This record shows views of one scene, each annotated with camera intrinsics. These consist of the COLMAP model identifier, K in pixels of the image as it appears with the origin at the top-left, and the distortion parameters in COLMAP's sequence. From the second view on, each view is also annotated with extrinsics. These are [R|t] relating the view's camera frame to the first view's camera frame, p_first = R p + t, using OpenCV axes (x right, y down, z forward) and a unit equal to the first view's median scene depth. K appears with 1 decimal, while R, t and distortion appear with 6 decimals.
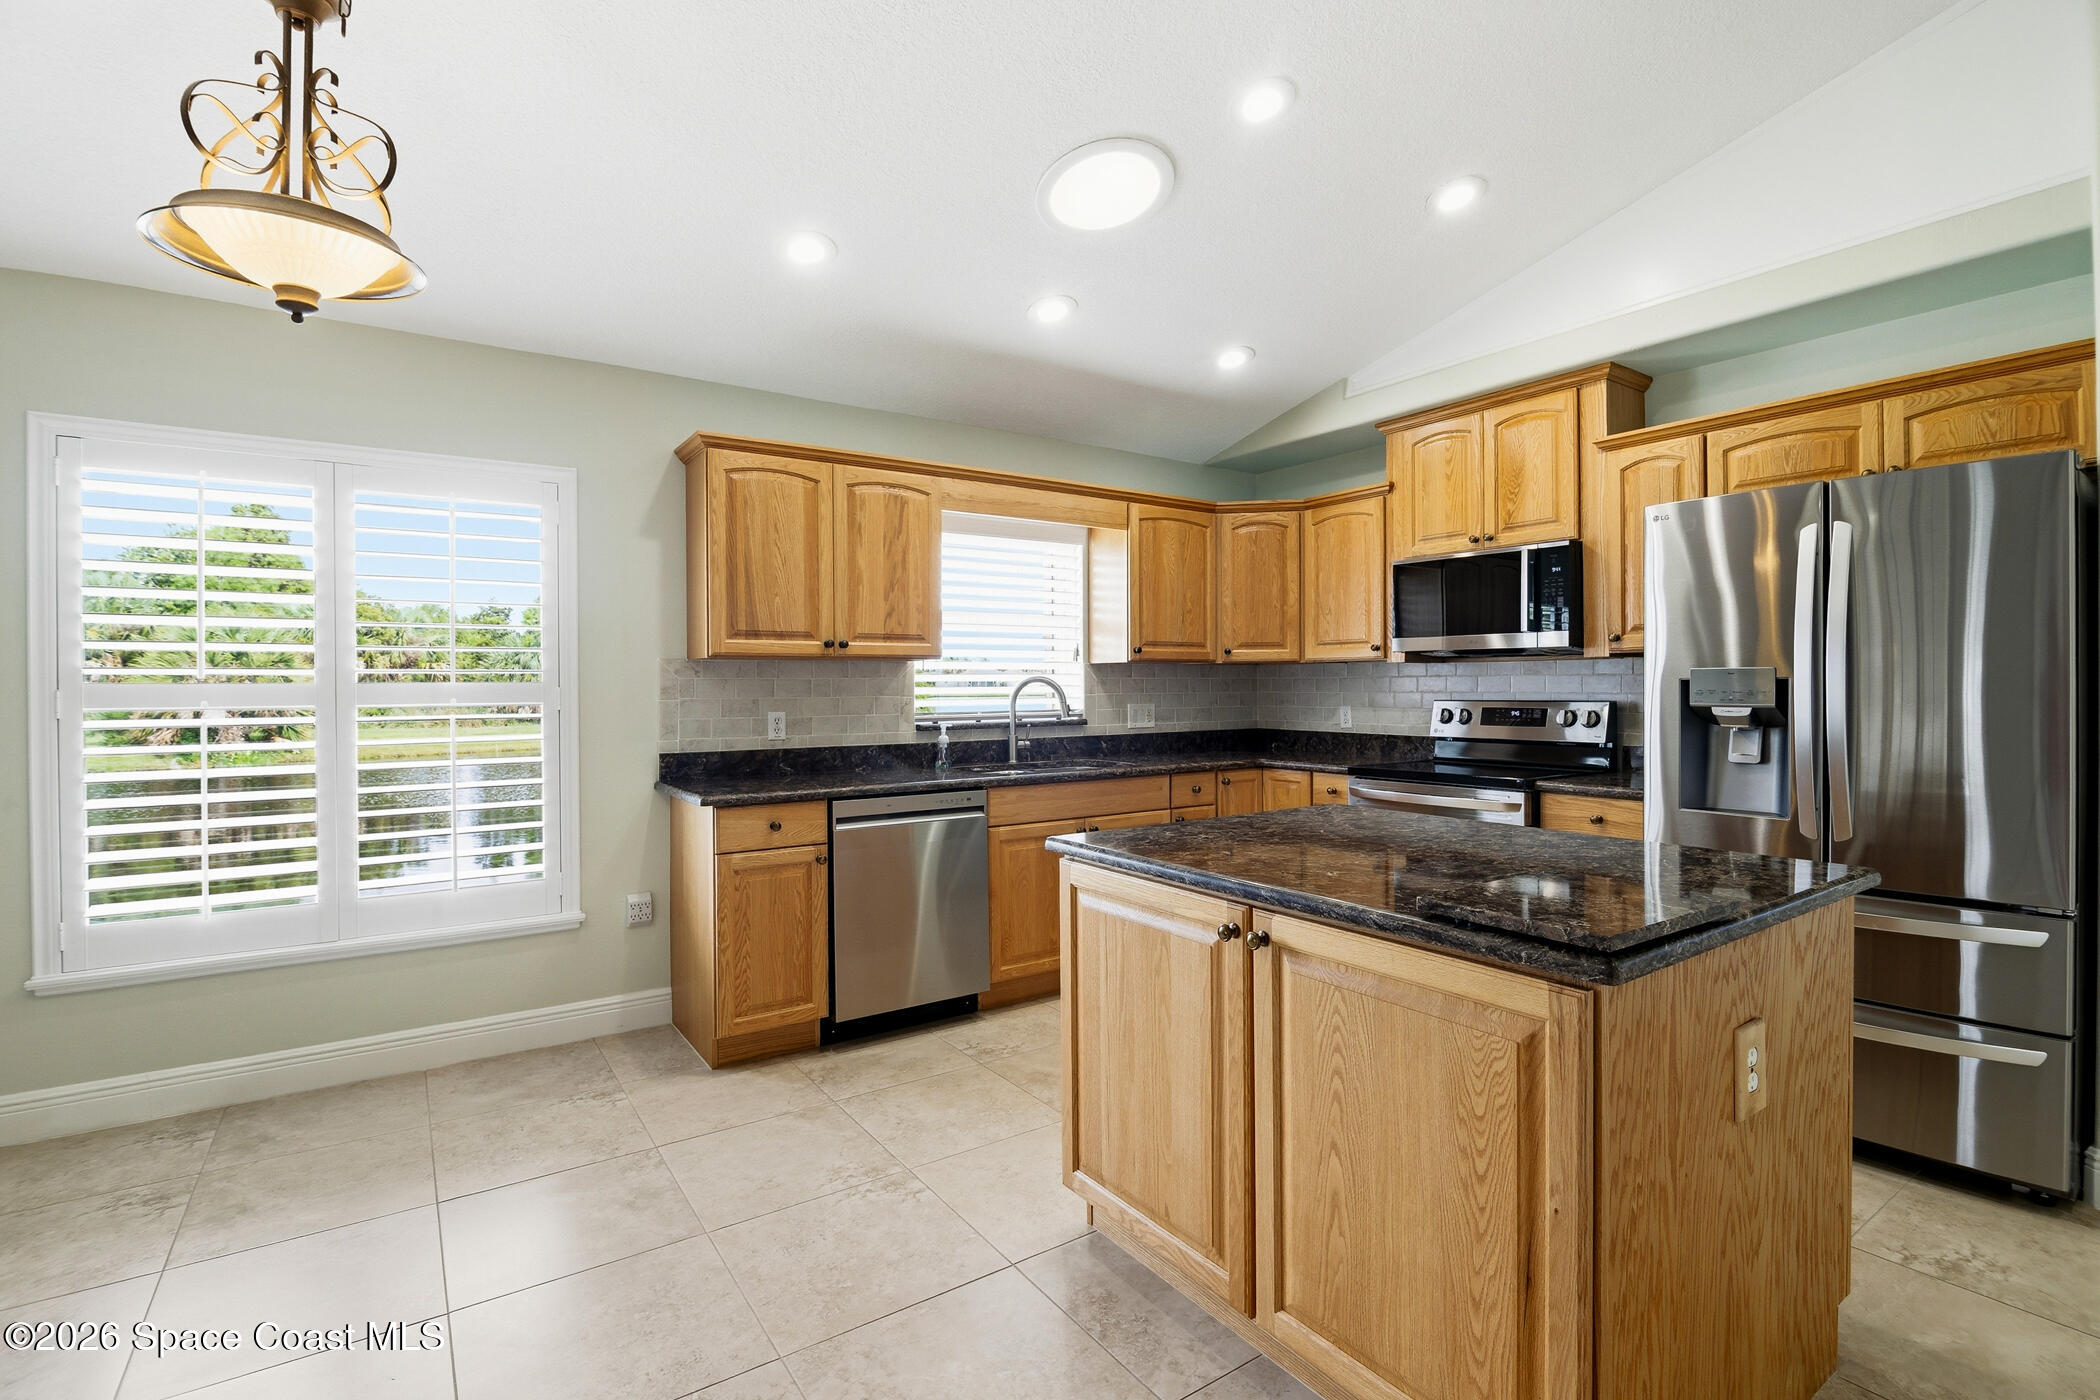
lens RADIAL K [[973.8, 0, 1062.5], [0, 973.8, 691.4], [0, 0, 1]] dist [-0.011114, -0.004877]
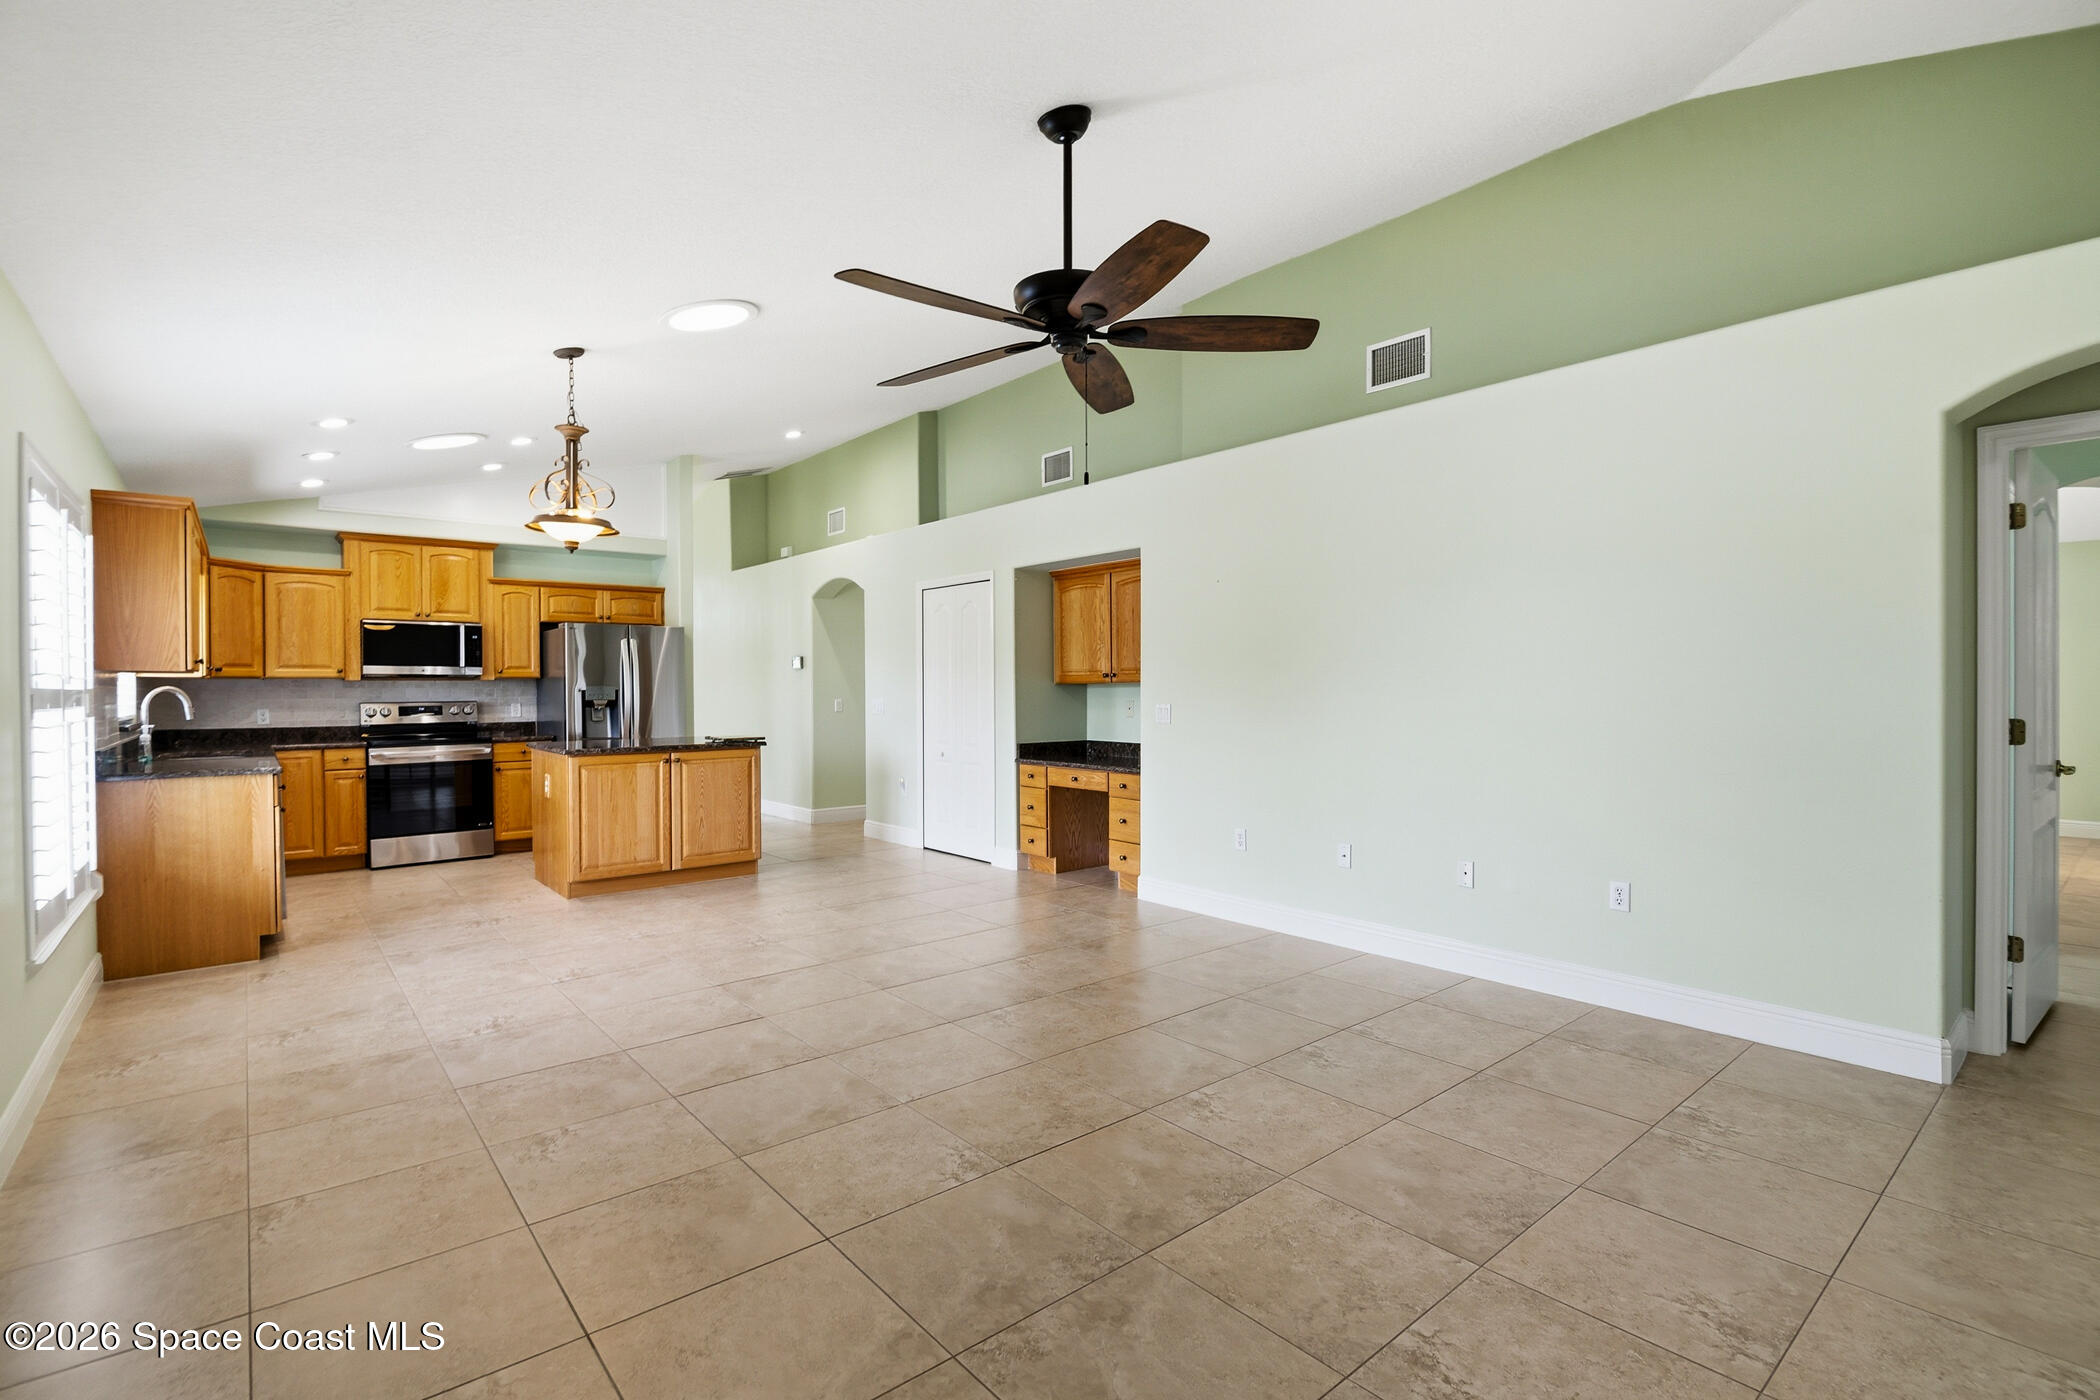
lens RADIAL K [[973.8, 0, 1062.5], [0, 973.8, 691.4], [0, 0, 1]] dist [-0.011114, -0.004877]
pose [[-0.096631, 0.002855, 0.995316, -1.606196], [0.014480, 0.999894, -0.001462, 0.010327], [-0.995215, 0.014271, -0.096662, -0.039876]]
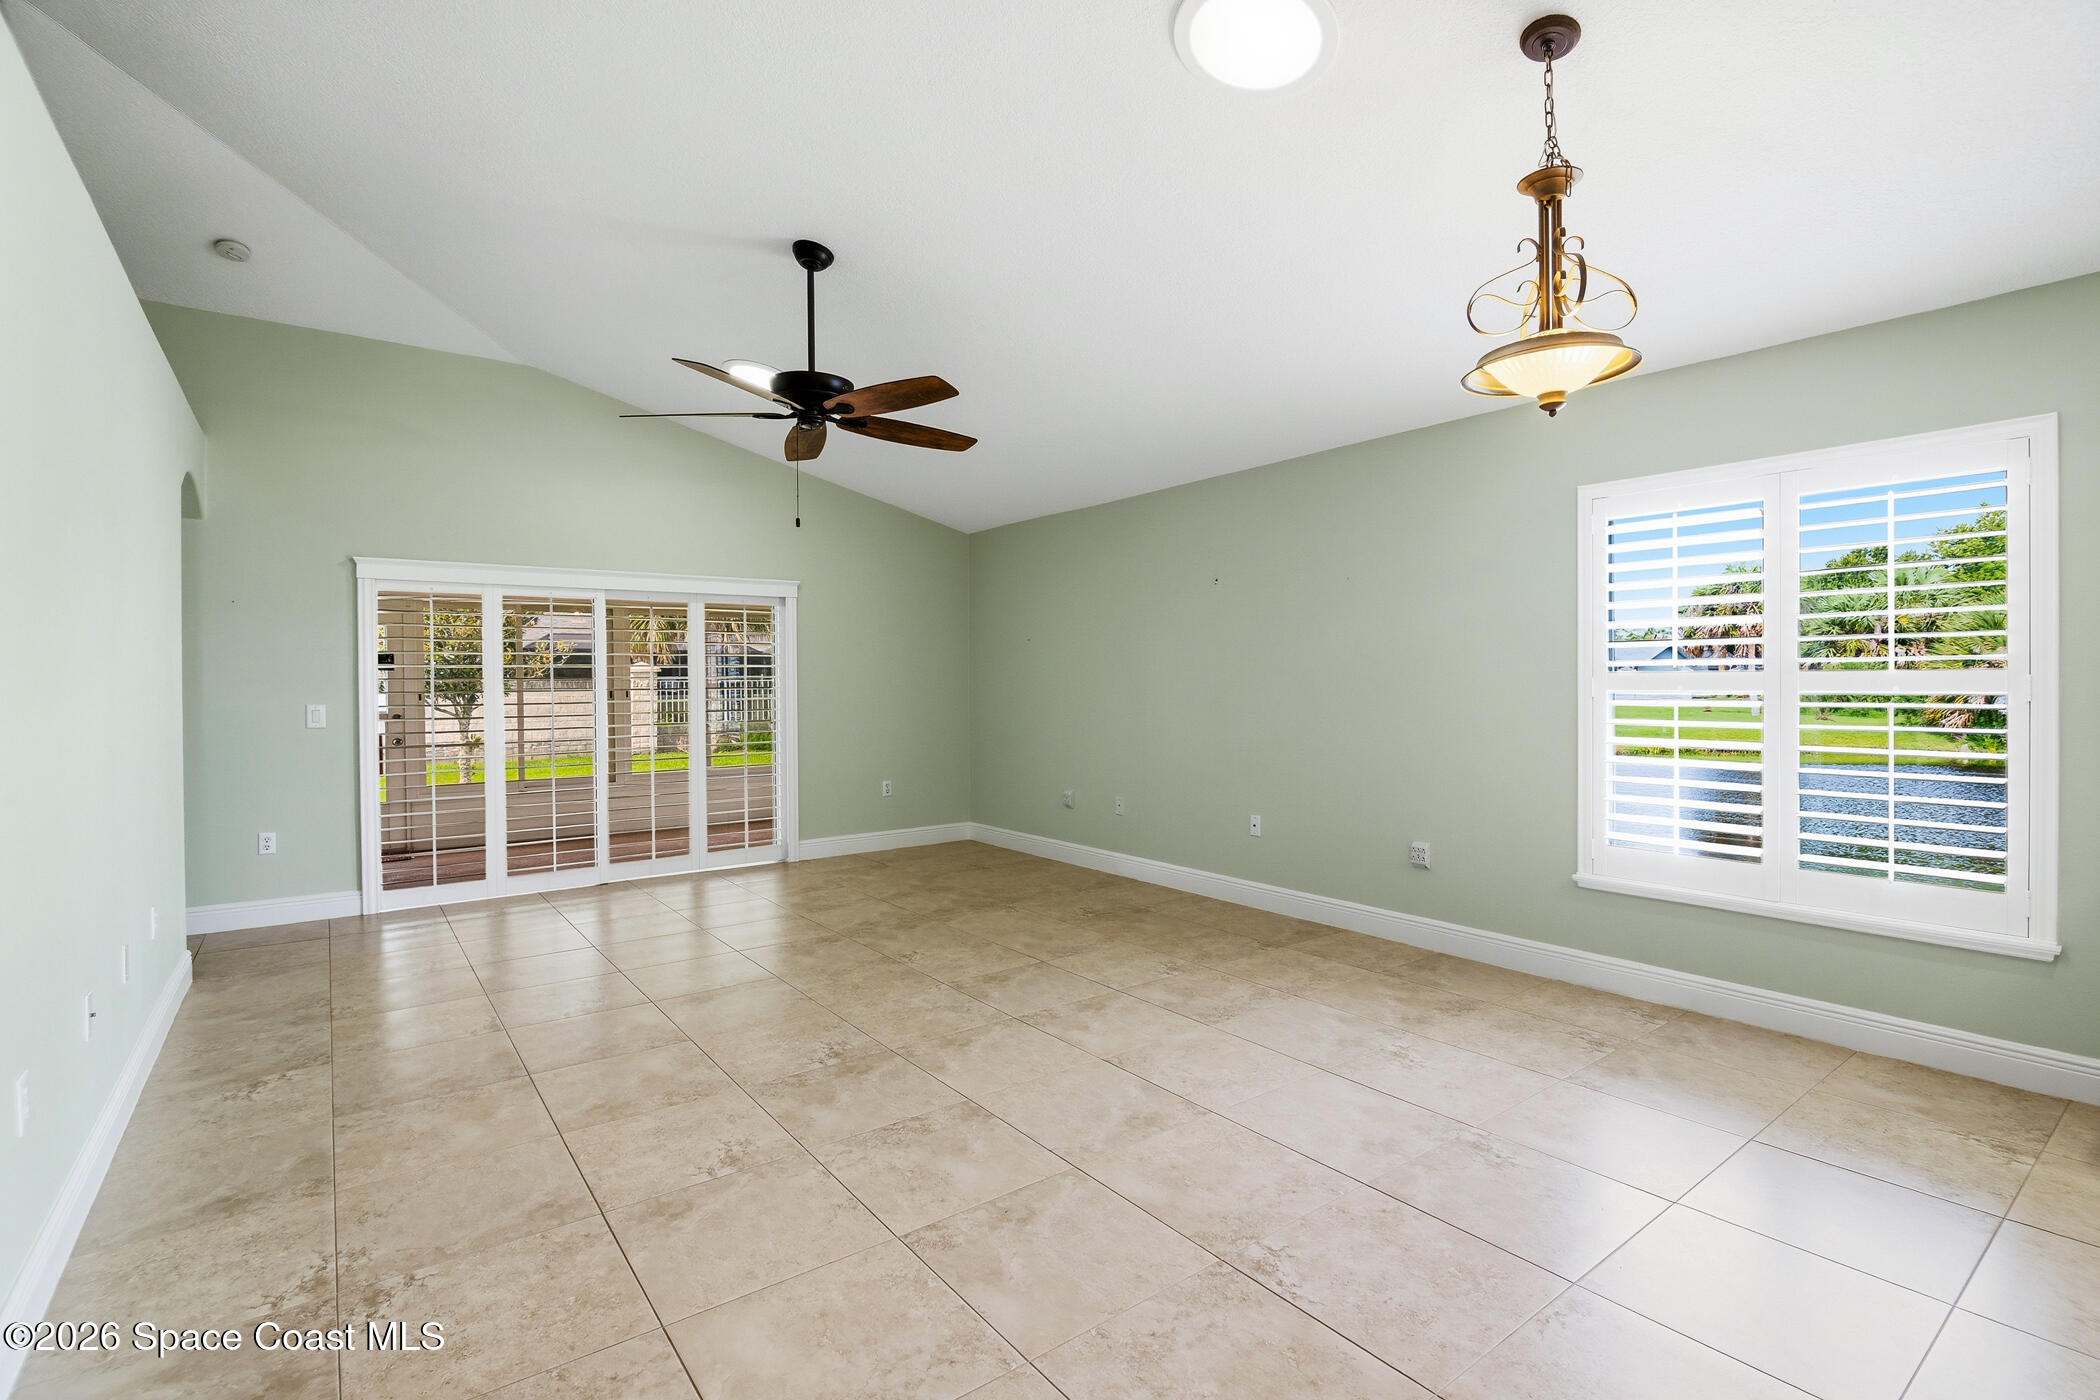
lens RADIAL K [[973.8, 0, 1062.5], [0, 973.8, 691.4], [0, 0, 1]] dist [-0.011114, -0.004877]
pose [[0.045827, 0.018107, -0.998785, 0.261405], [-0.001472, 0.999836, 0.018058, -0.003302], [0.998948, 0.000642, 0.045846, 0.098404]]
